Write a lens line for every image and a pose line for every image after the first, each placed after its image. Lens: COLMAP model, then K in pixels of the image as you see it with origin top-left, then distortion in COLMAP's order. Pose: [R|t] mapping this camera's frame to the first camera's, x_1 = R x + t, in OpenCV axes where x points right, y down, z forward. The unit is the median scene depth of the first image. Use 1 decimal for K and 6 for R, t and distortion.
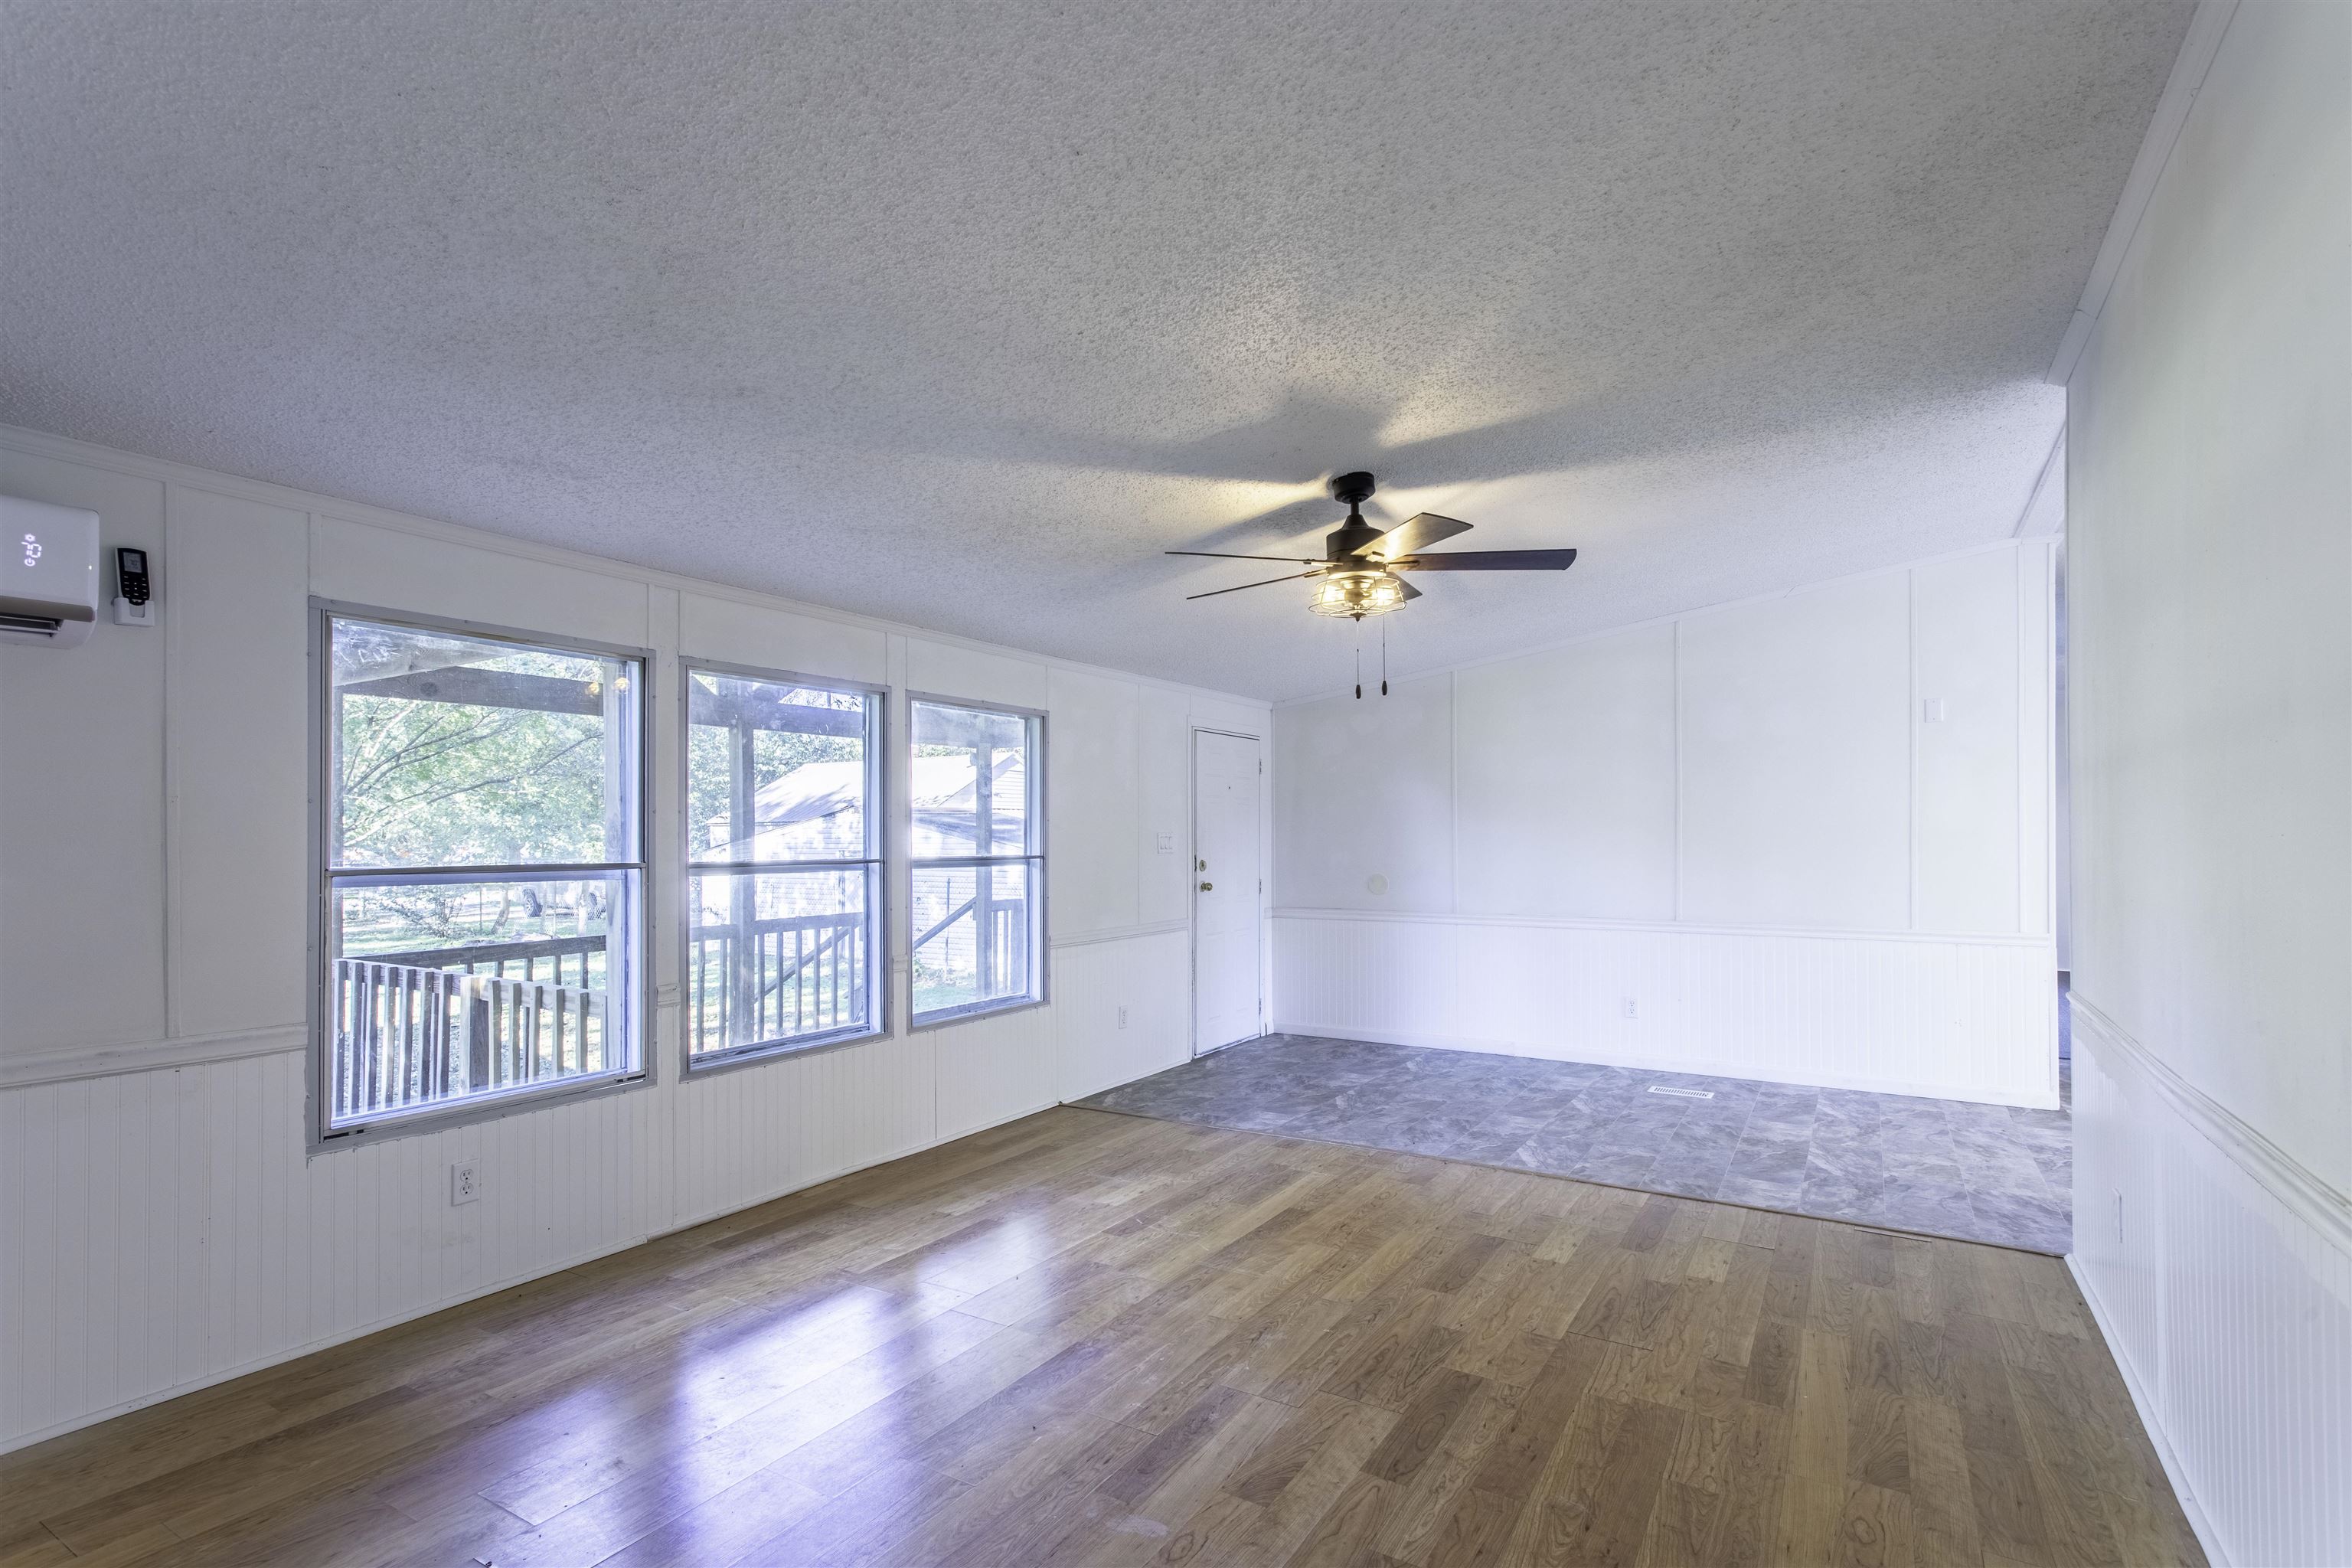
lens RADIAL K [[1122.9, 0, 1164.3], [0, 1122.9, 791.9], [0, 0, 1]] dist [0.003101, 0.001125]
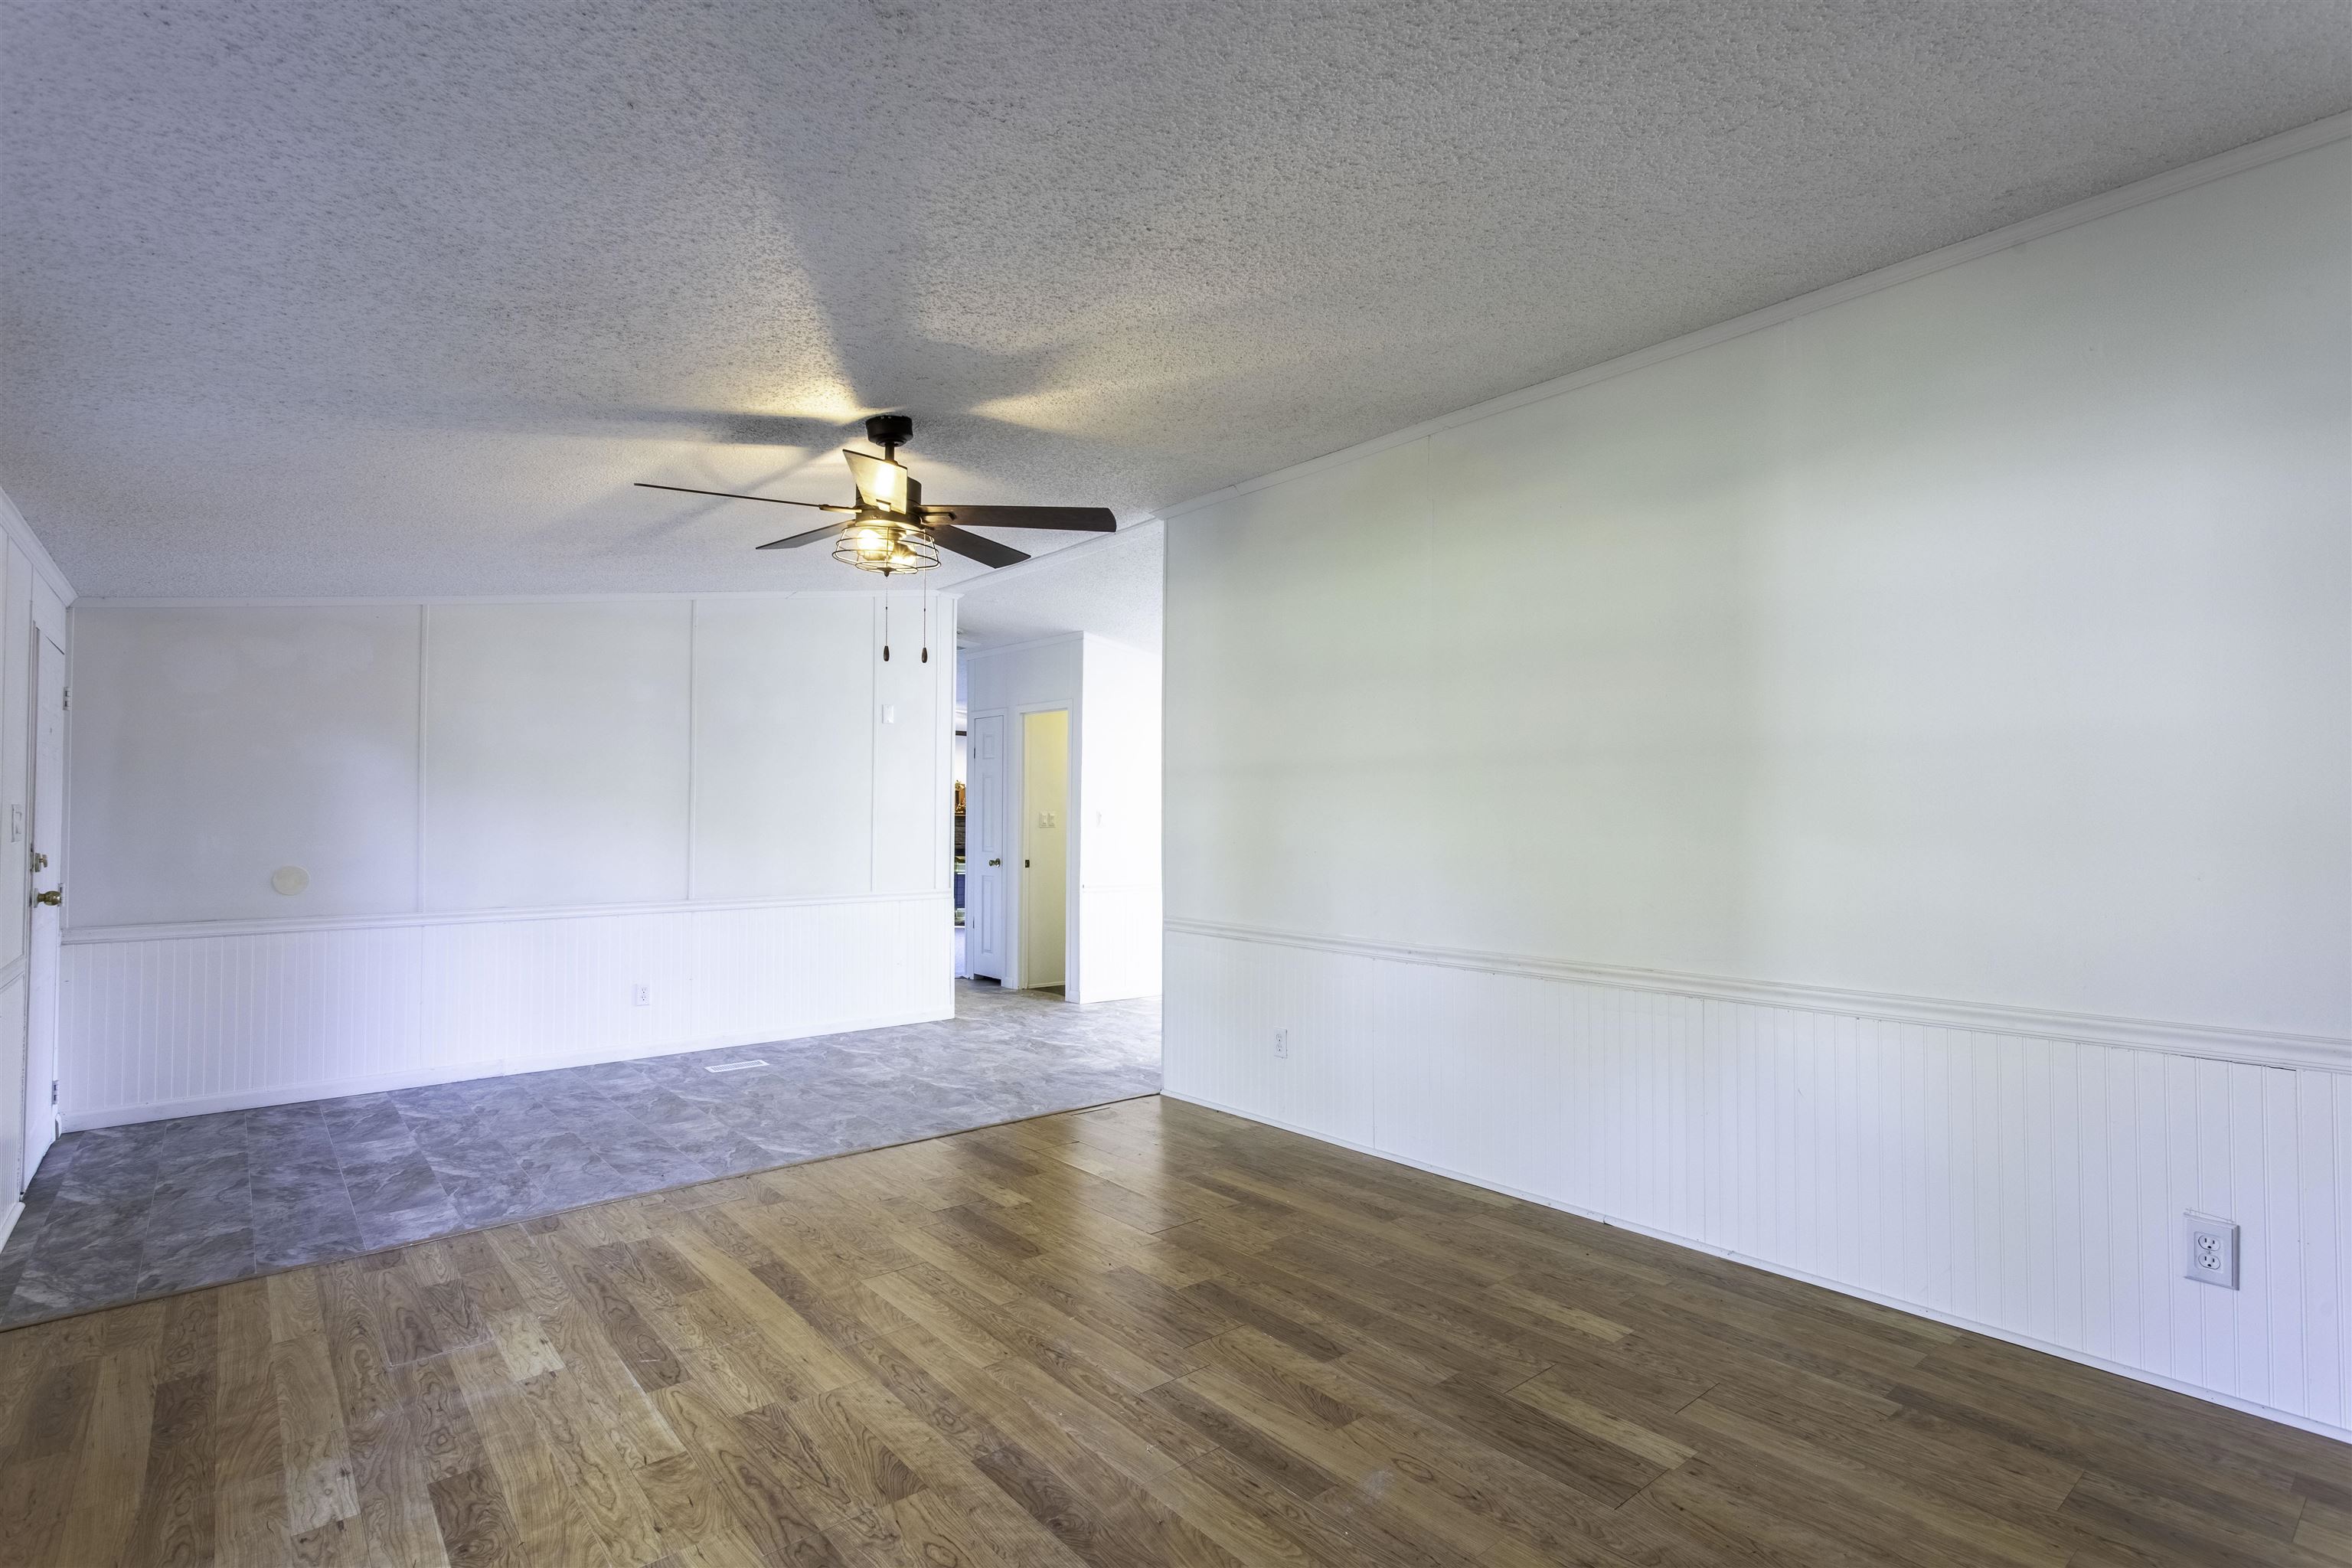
lens RADIAL K [[1122.9, 0, 1154.0], [0, 1122.9, 770.9], [0, 0, 1]] dist [0.003101, 0.001125]
pose [[0.321653, 0.041939, 0.945928, -0.535683], [-0.040819, 0.998704, -0.030399, 0.020308], [-0.945977, -0.028834, 0.322948, 0.433294]]
